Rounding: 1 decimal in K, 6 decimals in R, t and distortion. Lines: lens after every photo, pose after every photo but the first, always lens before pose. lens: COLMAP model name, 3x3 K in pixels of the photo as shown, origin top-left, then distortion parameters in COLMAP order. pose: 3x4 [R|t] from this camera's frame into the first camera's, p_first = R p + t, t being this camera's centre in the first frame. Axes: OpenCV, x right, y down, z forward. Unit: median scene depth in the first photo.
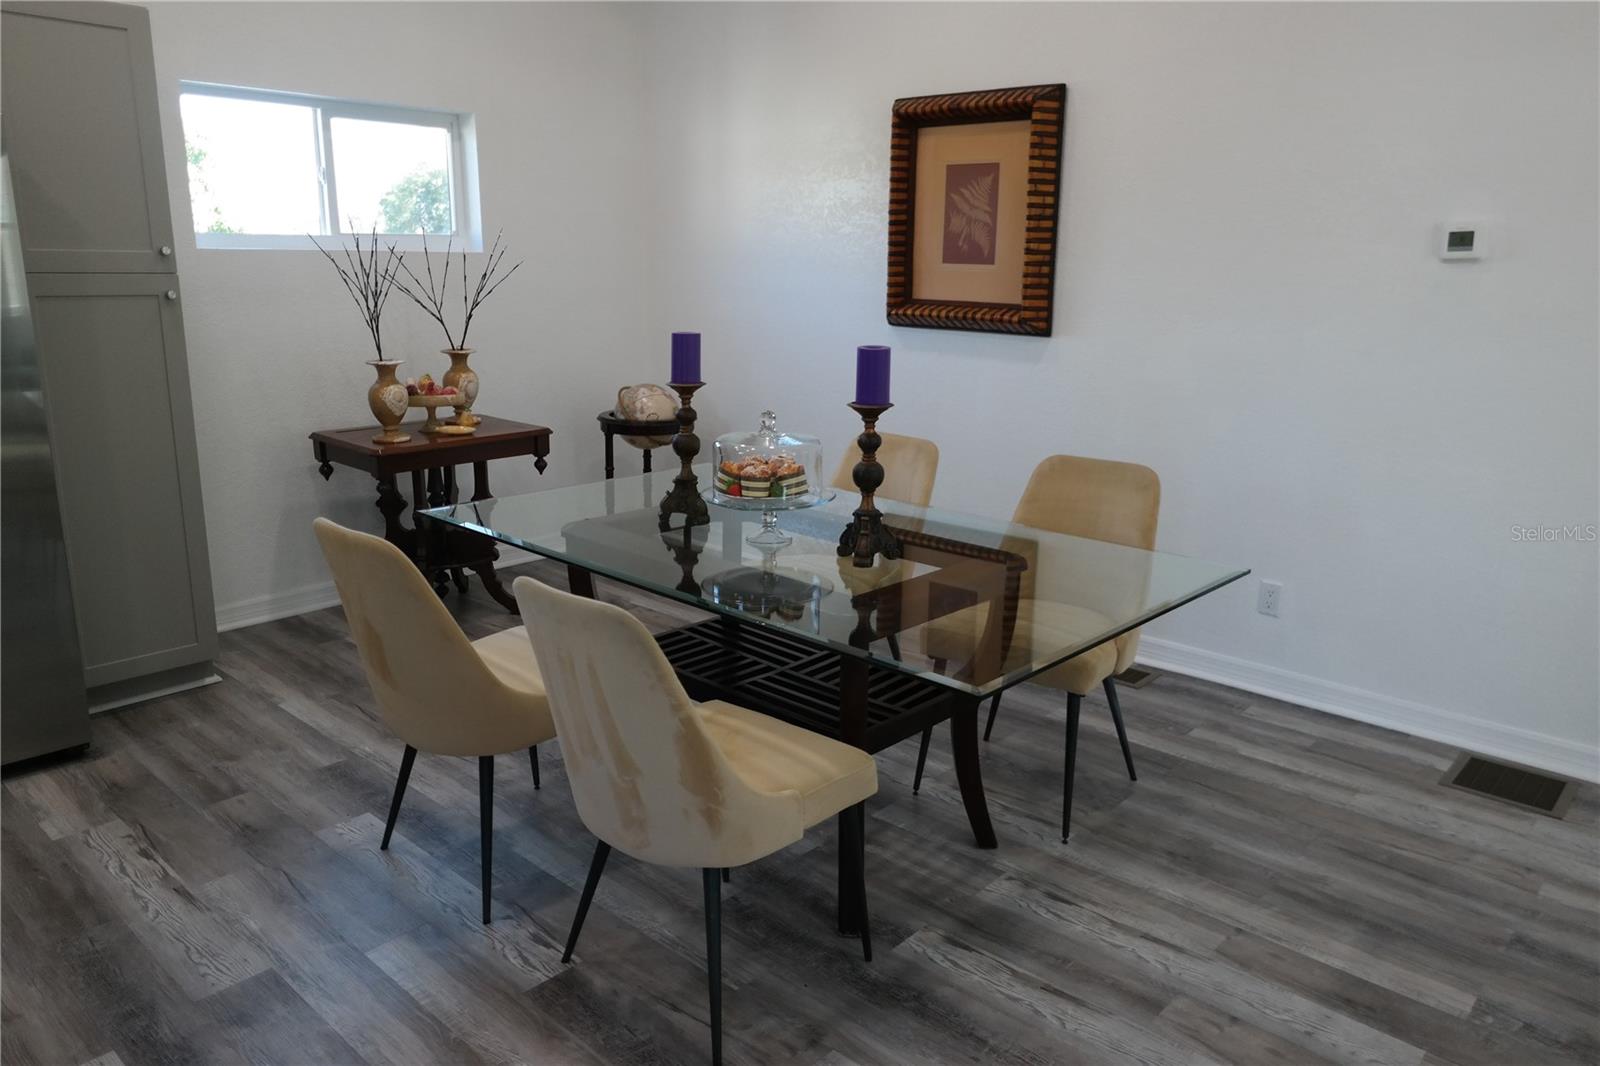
lens RADIAL K [[1105.5, 0, 800.0], [0, 1105.5, 533.0], [0, 0, 1]] dist [-0.011186, 0.012510]
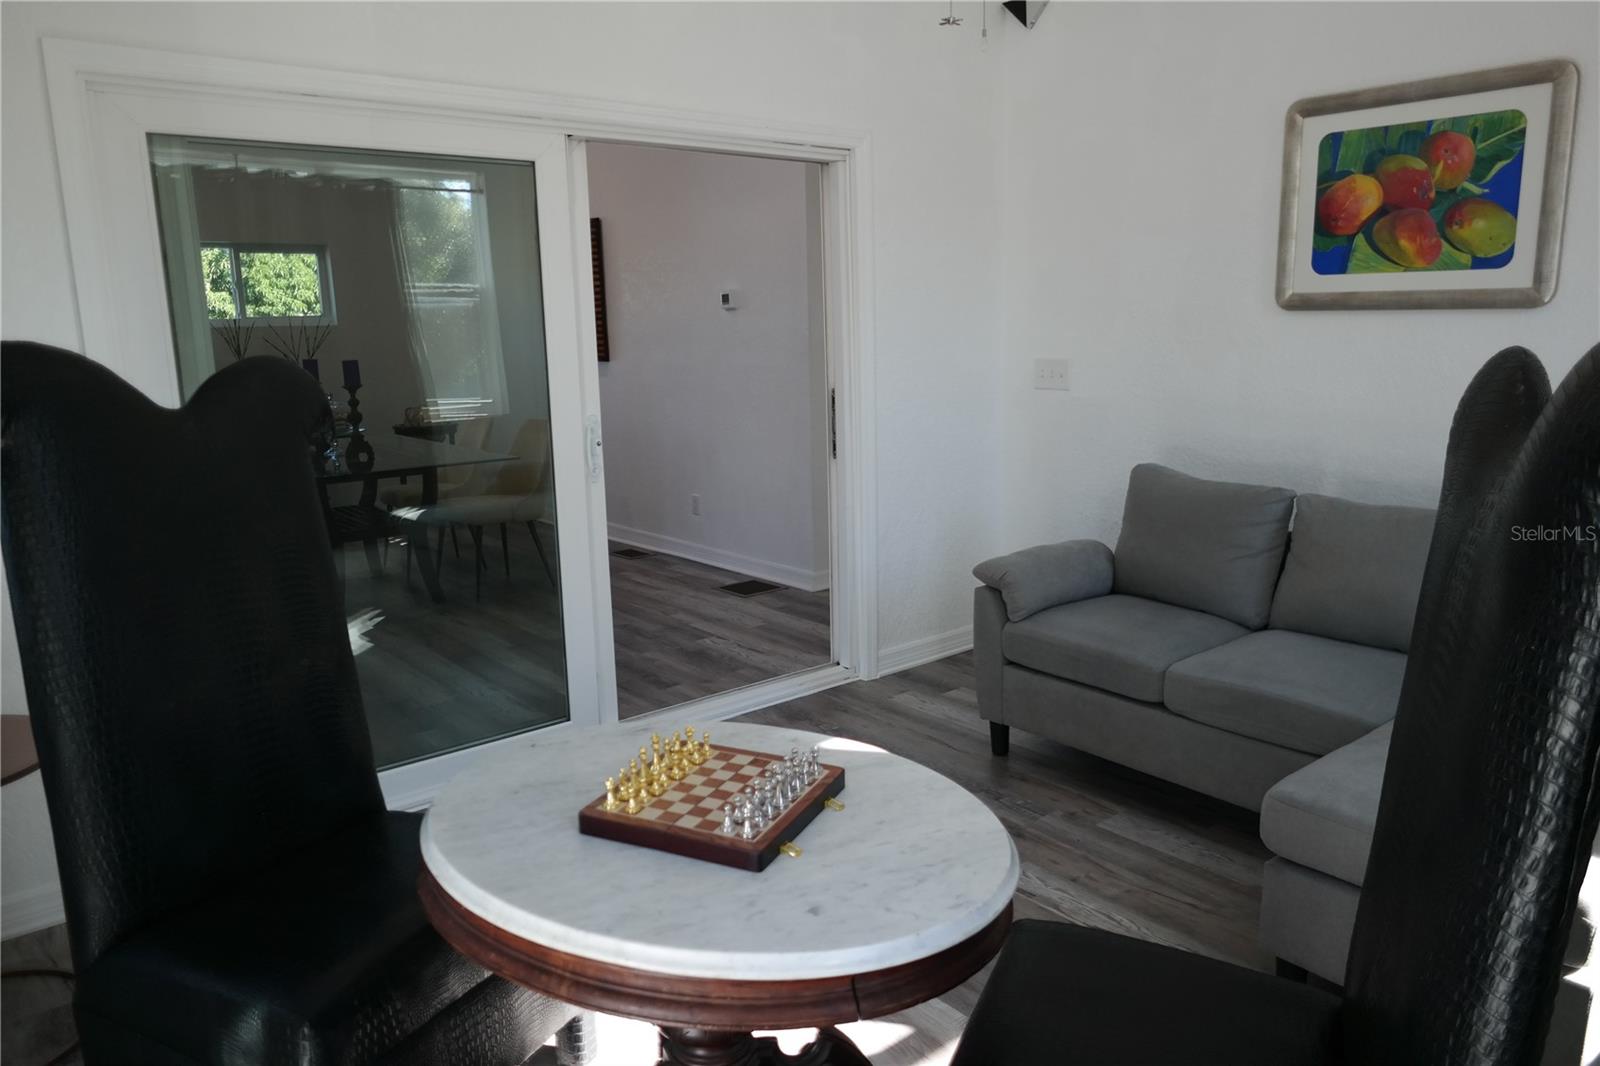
lens RADIAL K [[1105.5, 0, 800.0], [0, 1105.5, 533.0], [0, 0, 1]] dist [-0.011186, 0.012510]
pose [[0.991273, -0.006858, -0.131646, 1.046404], [0.000503, 0.998835, -0.048249, 0.241895], [0.131823, 0.047761, 0.990122, -0.895119]]
